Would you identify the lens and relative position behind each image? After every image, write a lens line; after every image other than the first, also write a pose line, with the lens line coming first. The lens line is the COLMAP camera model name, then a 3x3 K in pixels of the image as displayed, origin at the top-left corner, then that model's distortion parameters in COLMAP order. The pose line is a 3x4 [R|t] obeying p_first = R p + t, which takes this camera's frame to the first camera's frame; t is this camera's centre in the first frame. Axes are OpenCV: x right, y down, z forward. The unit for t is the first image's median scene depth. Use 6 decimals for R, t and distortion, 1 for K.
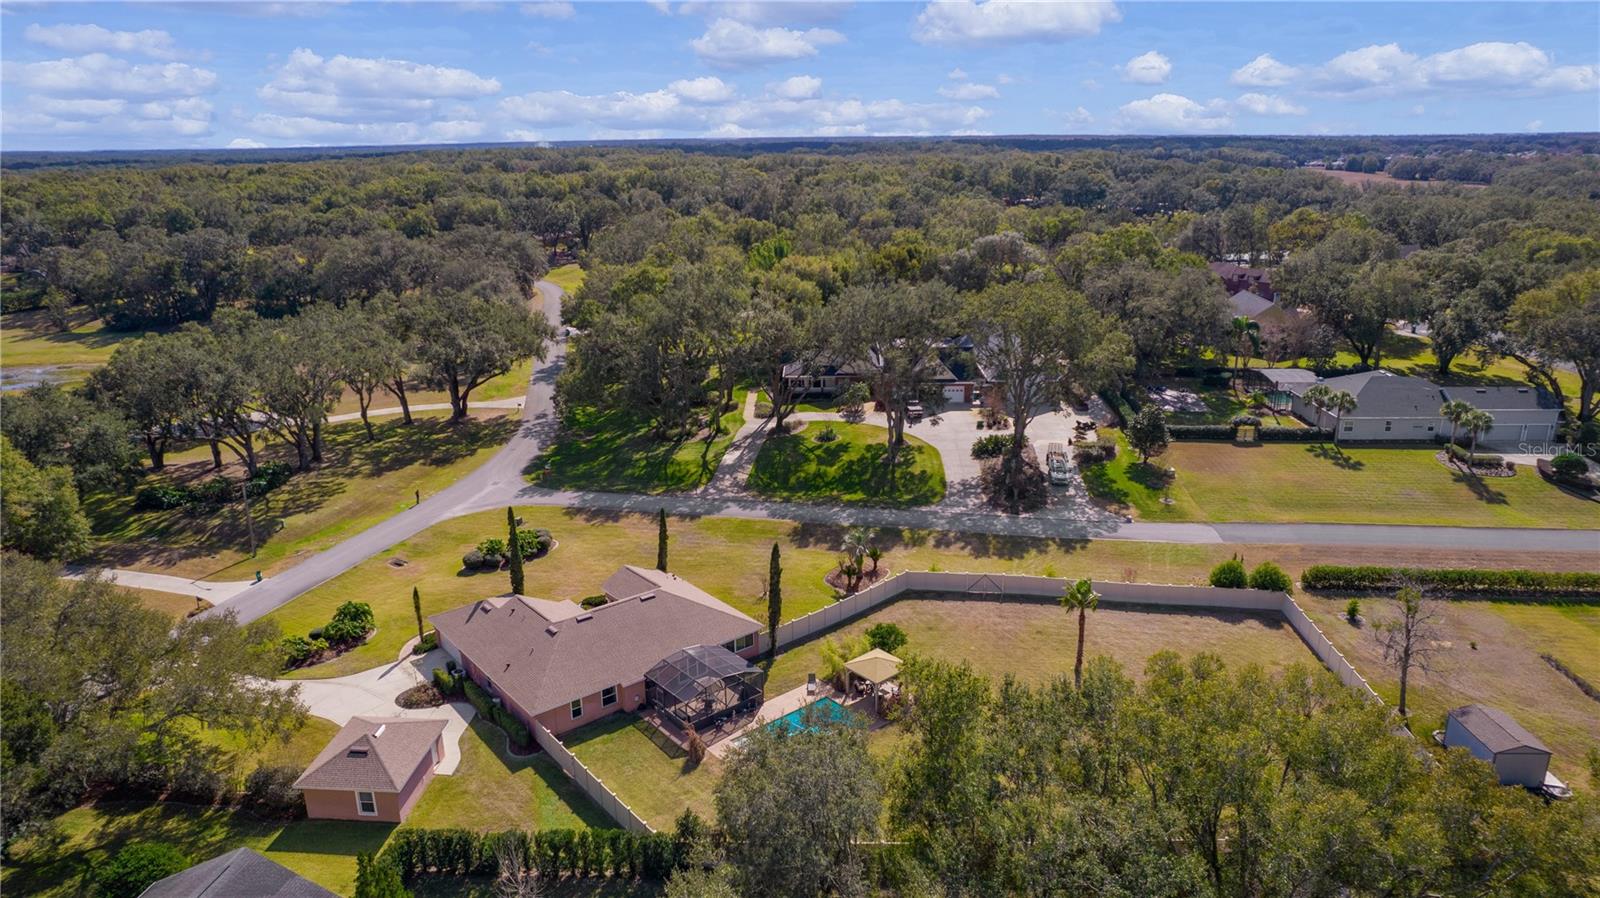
lens RADIAL K [[1039.5, 0, 802.3], [0, 1039.5, 435.6], [0, 0, 1]] dist [-0.086220, 0.077327]
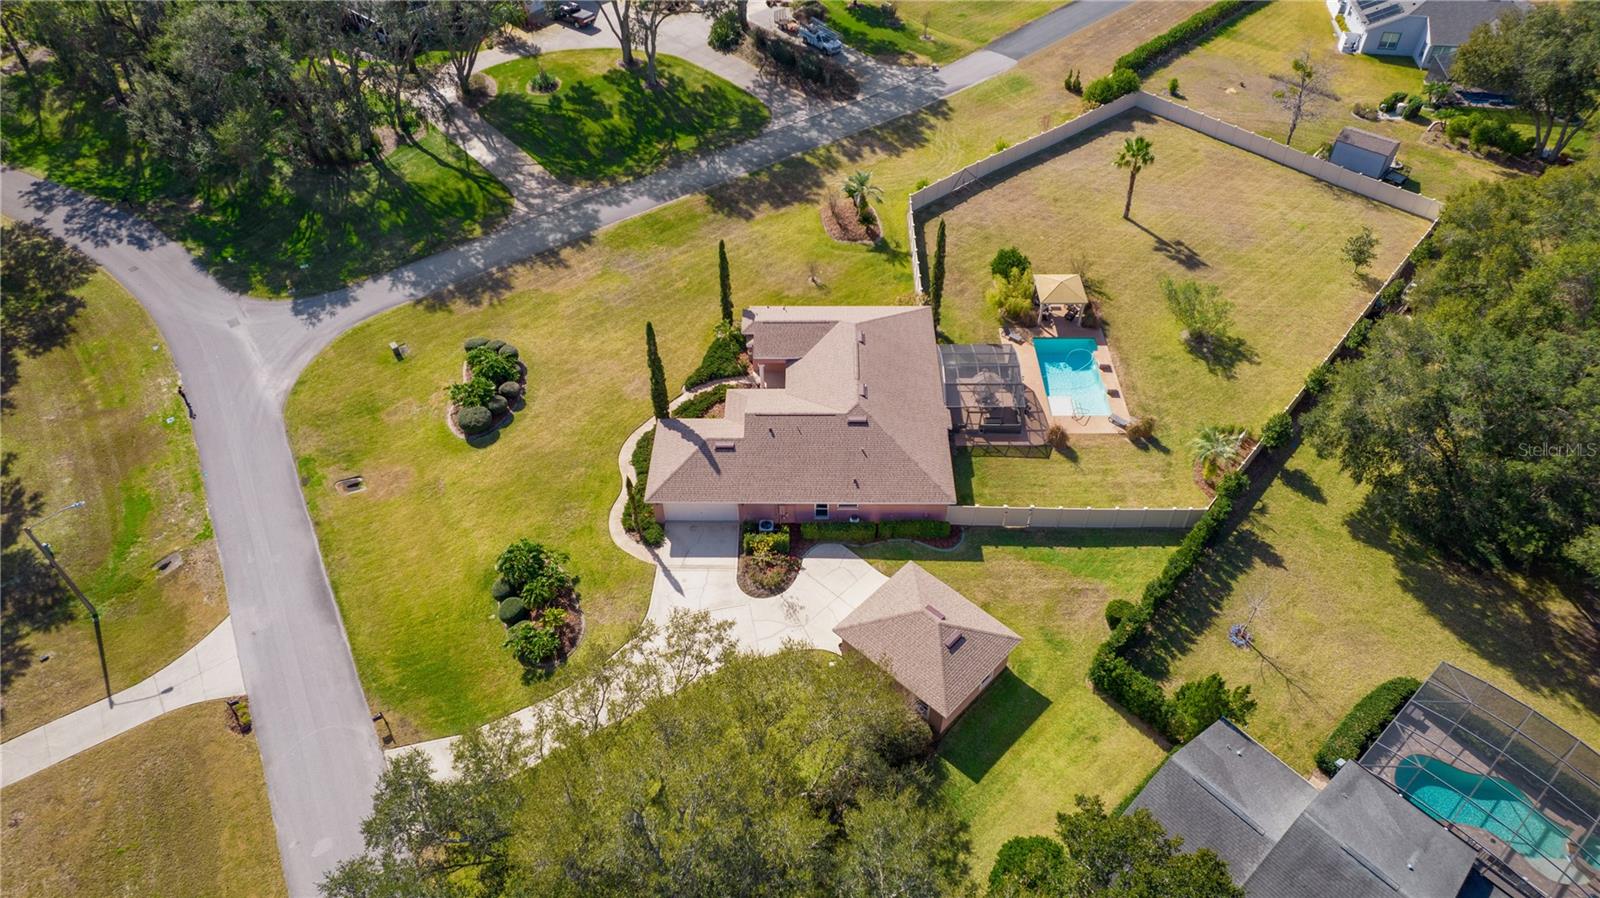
lens RADIAL K [[1028.4, 0, 800.0], [0, 1028.4, 449.0], [0, 0, 1]] dist [-0.061843, 0.030508]
pose [[0.650532, -0.526924, 0.546955, -0.581487], [0.211901, 0.817498, 0.535532, -0.199361], [-0.729319, -0.232481, 0.643464, 0.372593]]
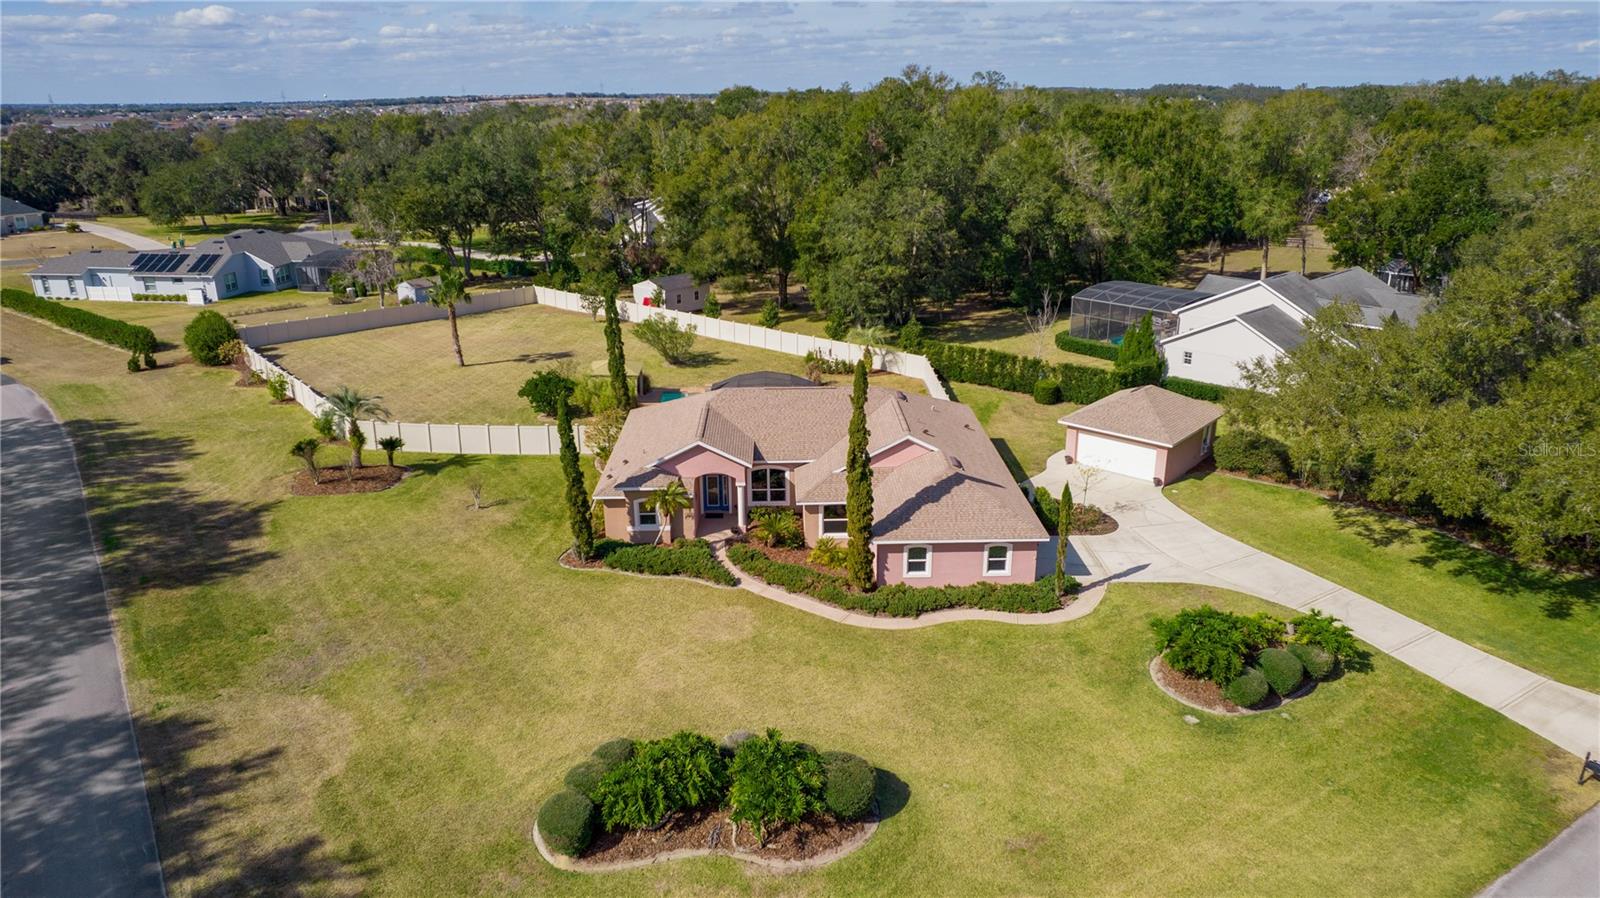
lens RADIAL K [[1039.5, 0, 802.3], [0, 1039.5, 435.6], [0, 0, 1]] dist [-0.086220, 0.077327]
pose [[-0.782239, -0.178370, 0.596897, -0.482171], [0.189967, 0.844206, 0.501227, -0.125372], [-0.593308, 0.505470, -0.626486, 1.164464]]
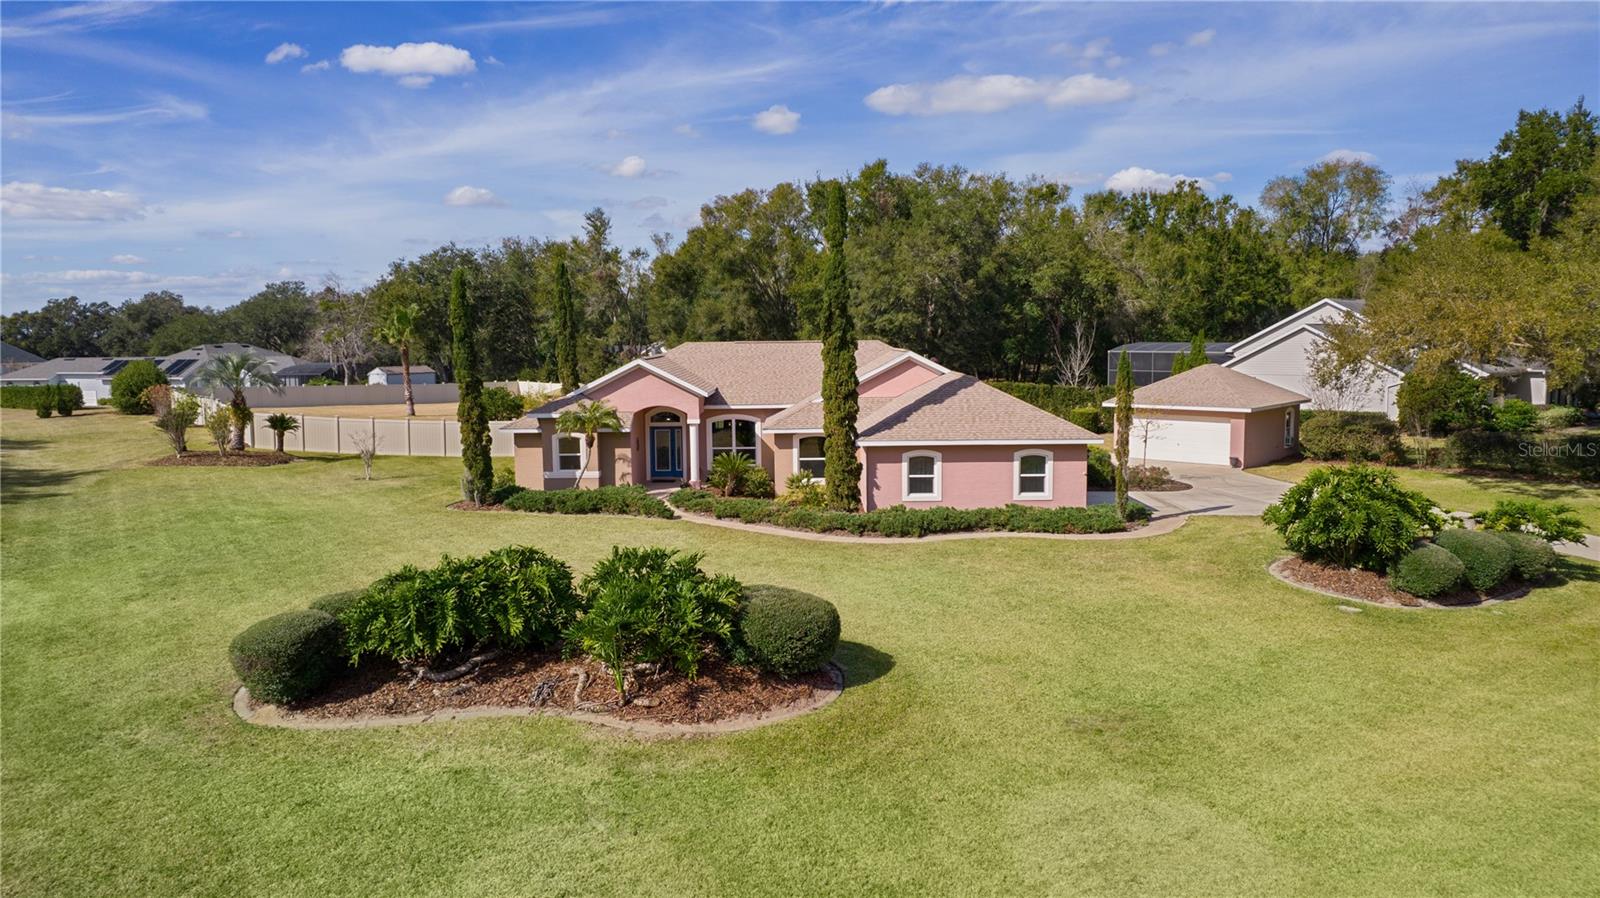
lens RADIAL K [[1039.5, 0, 802.3], [0, 1039.5, 435.6], [0, 0, 1]] dist [-0.086220, 0.077327]
pose [[-0.764133, -0.039411, 0.643854, -0.443656], [0.199916, 0.934518, 0.294466, 0.037667], [-0.613298, 0.353728, -0.706217, 1.129595]]
